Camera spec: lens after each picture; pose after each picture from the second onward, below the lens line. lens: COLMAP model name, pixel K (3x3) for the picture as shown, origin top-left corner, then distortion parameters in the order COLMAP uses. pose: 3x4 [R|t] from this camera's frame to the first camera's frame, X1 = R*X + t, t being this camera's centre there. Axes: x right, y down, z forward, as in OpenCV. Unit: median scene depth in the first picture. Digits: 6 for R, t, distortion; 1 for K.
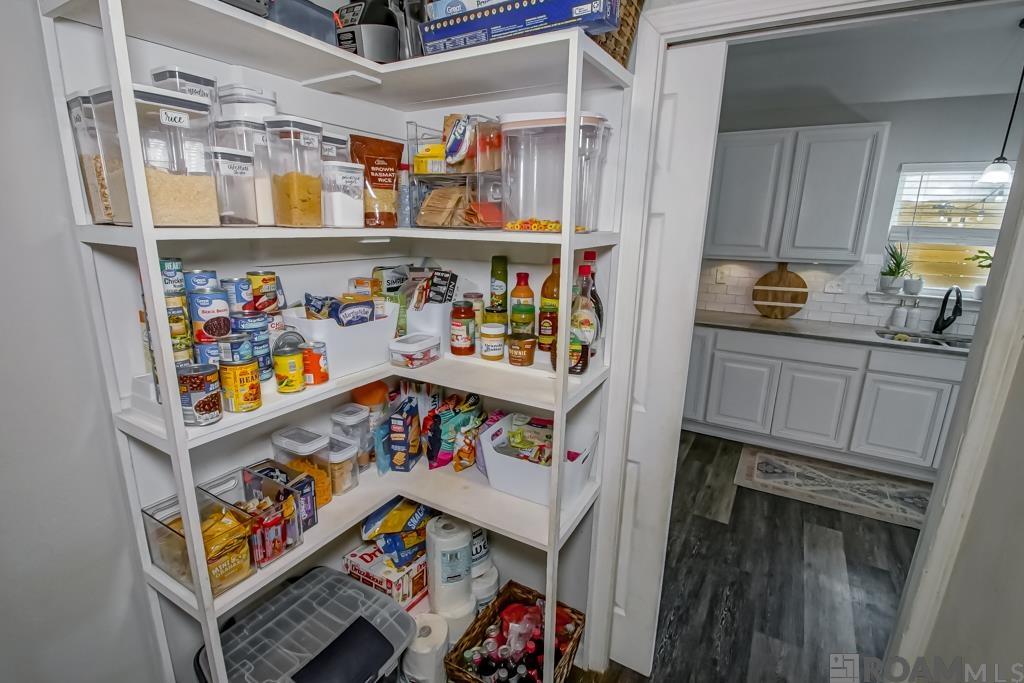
lens RADIAL K [[479.9, 0, 509.7], [0, 479.9, 351.2], [0, 0, 1]] dist [0.012856, -0.016746]
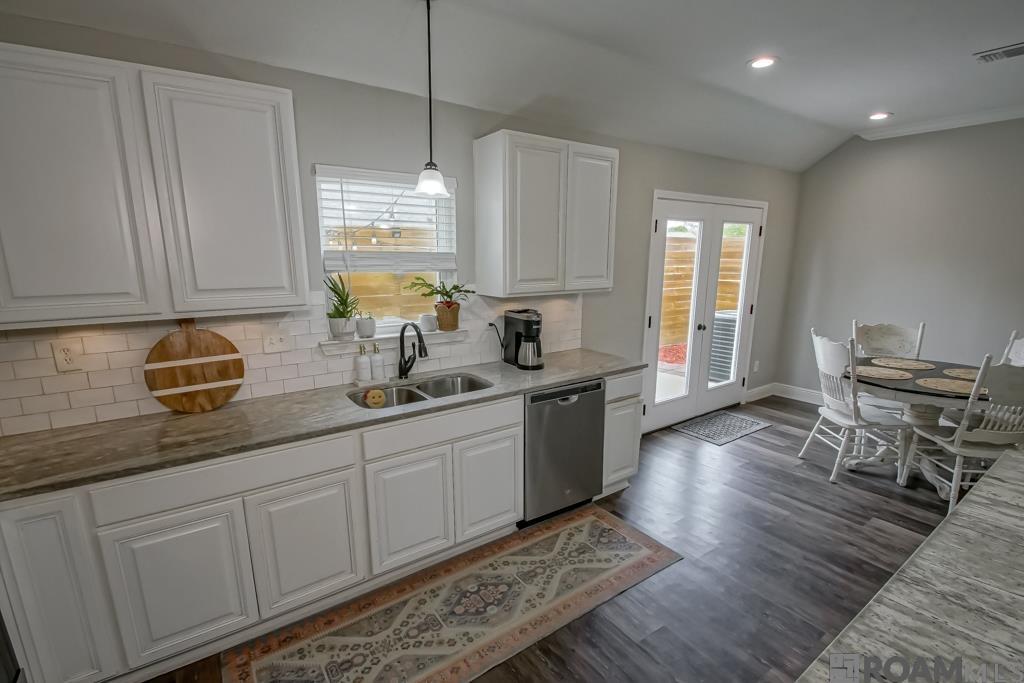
lens RADIAL K [[460.4, 0, 486.9], [0, 460.4, 355.1], [0, 0, 1]] dist [0.015243, -0.015082]
pose [[0.444075, -0.209953, 0.871044, 0.258943], [0.243060, 0.963932, 0.108426, -0.122878], [-0.862391, 0.163567, 0.479090, 0.471322]]
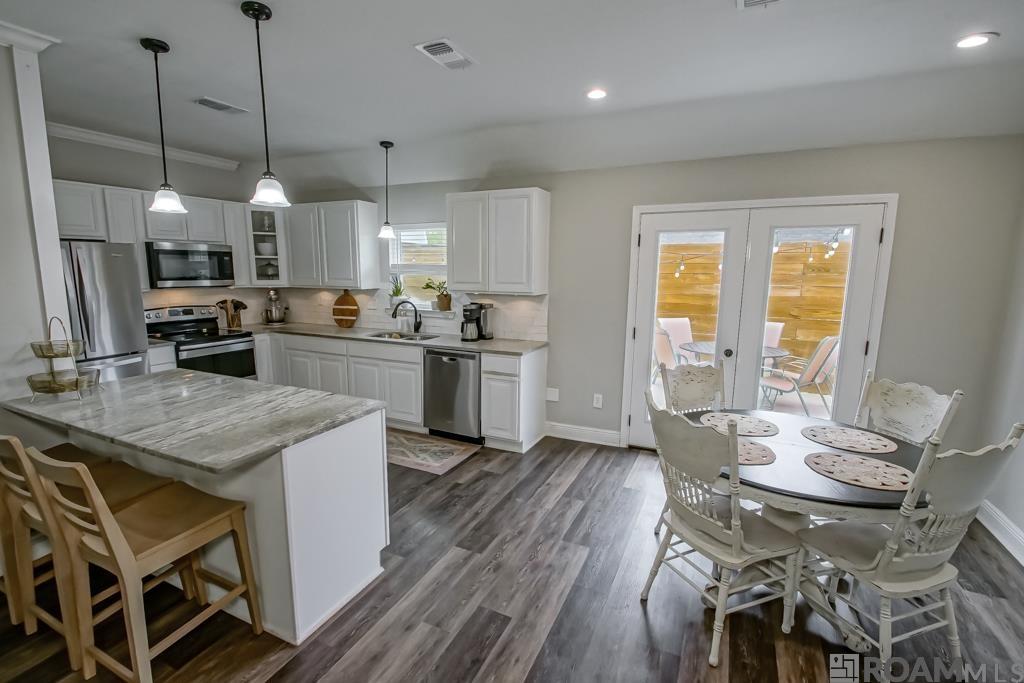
lens RADIAL K [[464.9, 0, 508.2], [0, 464.9, 341.4], [0, 0, 1]] dist [0.012818, -0.000542]
pose [[0.996961, -0.025345, 0.073670, 1.047854], [0.032636, 0.994501, -0.099508, 0.147065], [-0.070743, 0.101610, 0.992306, -0.484929]]
